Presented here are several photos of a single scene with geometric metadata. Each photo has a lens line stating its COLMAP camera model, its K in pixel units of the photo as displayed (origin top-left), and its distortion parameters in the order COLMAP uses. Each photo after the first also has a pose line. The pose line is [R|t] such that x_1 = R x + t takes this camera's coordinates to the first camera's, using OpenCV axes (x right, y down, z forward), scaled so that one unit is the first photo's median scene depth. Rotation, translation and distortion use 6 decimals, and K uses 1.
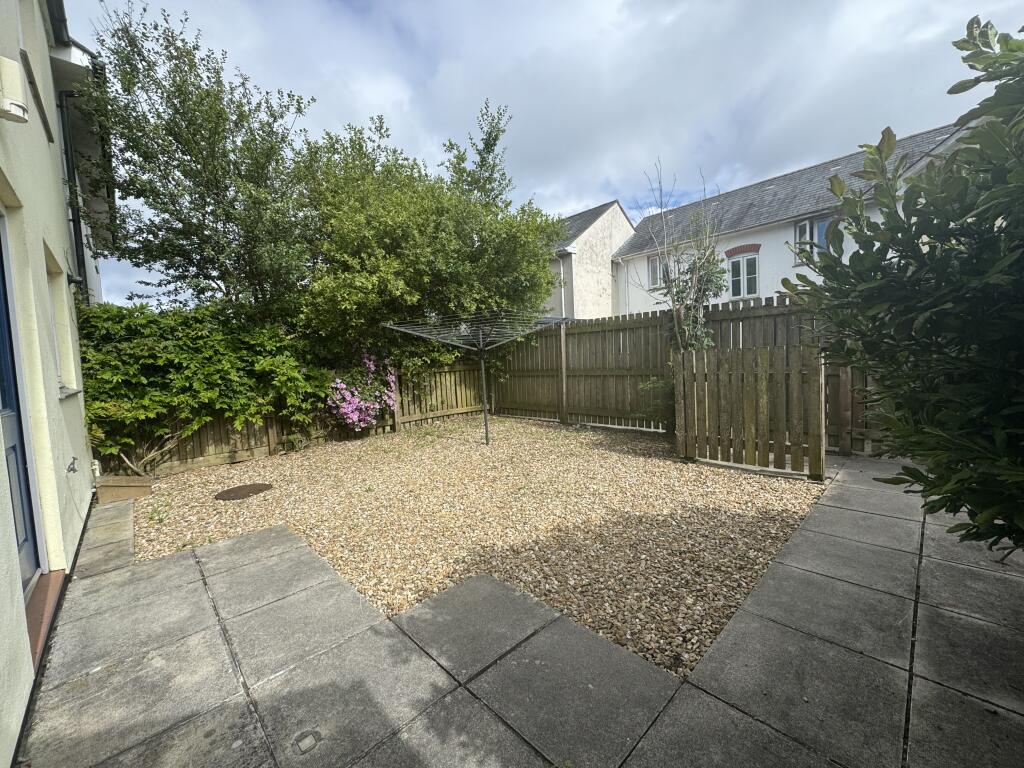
lens RADIAL K [[408.2, 0, 511.0], [0, 408.2, 383.1], [0, 0, 1]] dist [-0.002379, -0.000319]
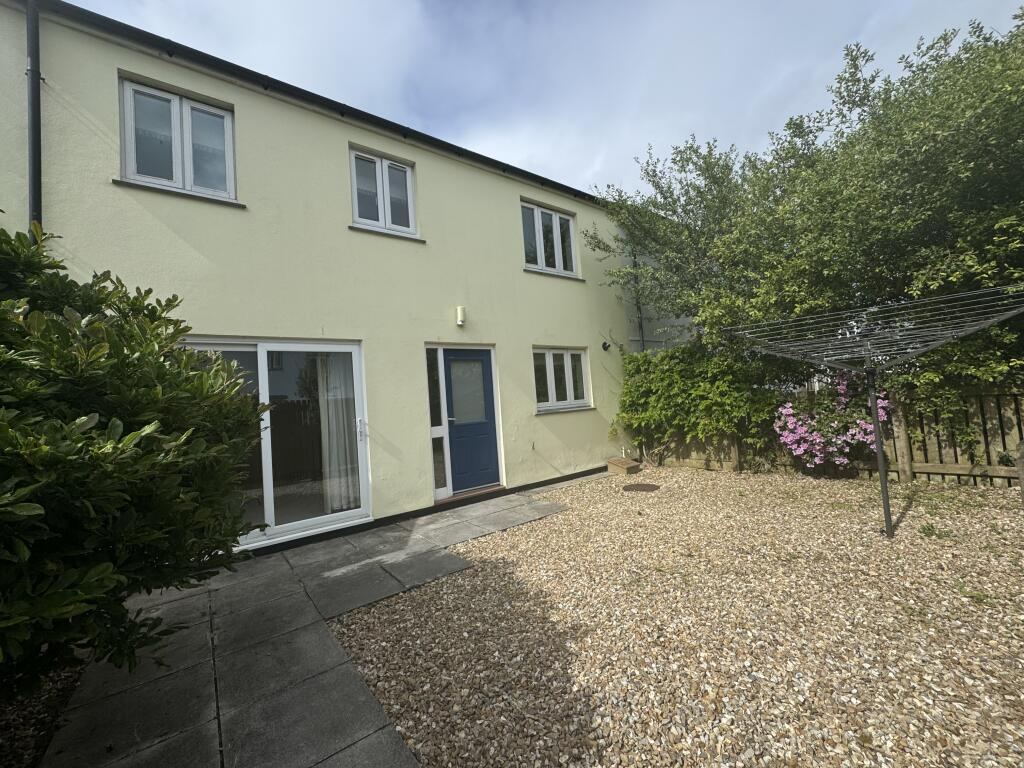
lens RADIAL K [[408.2, 0, 508.3], [0, 408.2, 383.8], [0, 0, 1]] dist [-0.002379, -0.000319]
pose [[-0.107214, 0.011651, -0.994168, 1.151191], [0.017566, 0.999797, 0.009823, -0.157894], [0.994081, -0.016410, -0.107397, 1.106530]]
